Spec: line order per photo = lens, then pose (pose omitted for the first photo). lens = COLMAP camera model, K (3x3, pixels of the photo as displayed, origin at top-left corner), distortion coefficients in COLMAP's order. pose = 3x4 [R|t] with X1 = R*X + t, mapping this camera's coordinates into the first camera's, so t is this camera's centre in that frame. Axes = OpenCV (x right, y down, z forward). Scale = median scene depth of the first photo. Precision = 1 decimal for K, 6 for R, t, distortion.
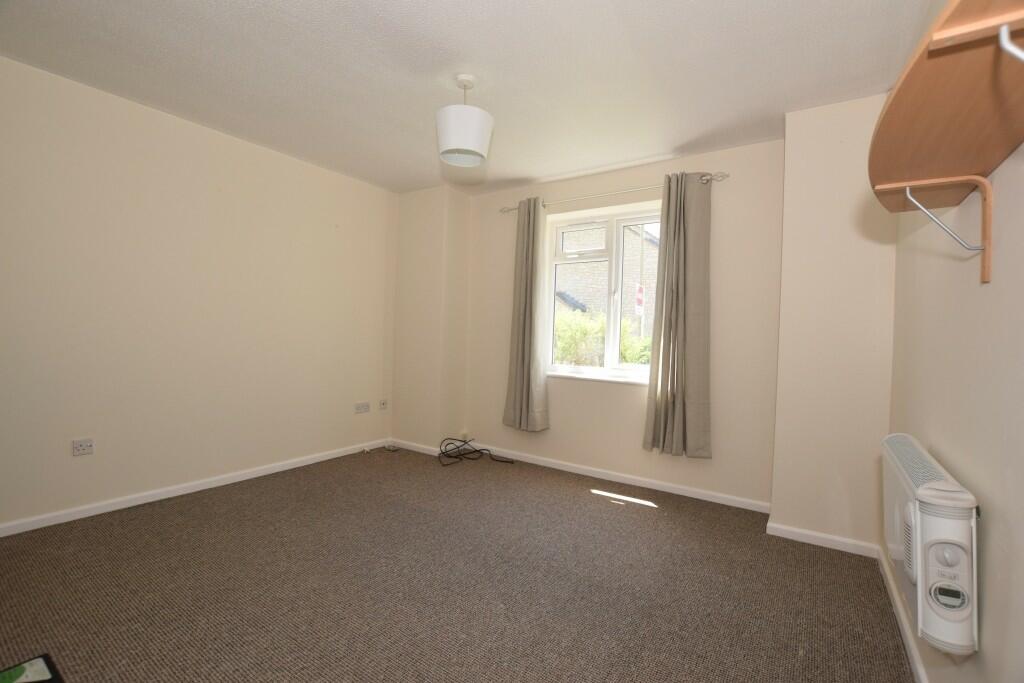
lens RADIAL K [[449.5, 0, 512.0], [0, 449.5, 341.5], [0, 0, 1]] dist [-0.027064, -0.000098]
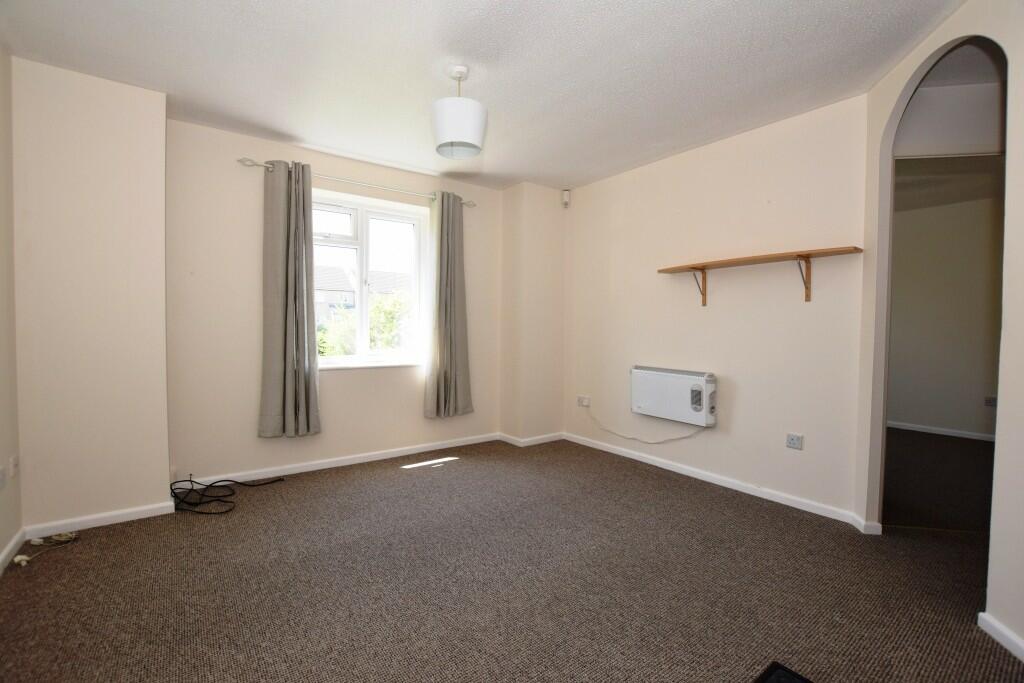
lens RADIAL K [[449.5, 0, 512.0], [0, 449.5, 341.5], [0, 0, 1]] dist [-0.027064, -0.000098]
pose [[0.335566, -0.057769, 0.940244, -0.666706], [0.018267, 0.998329, 0.054819, -0.022777], [-0.941840, -0.001220, 0.336061, 0.356749]]
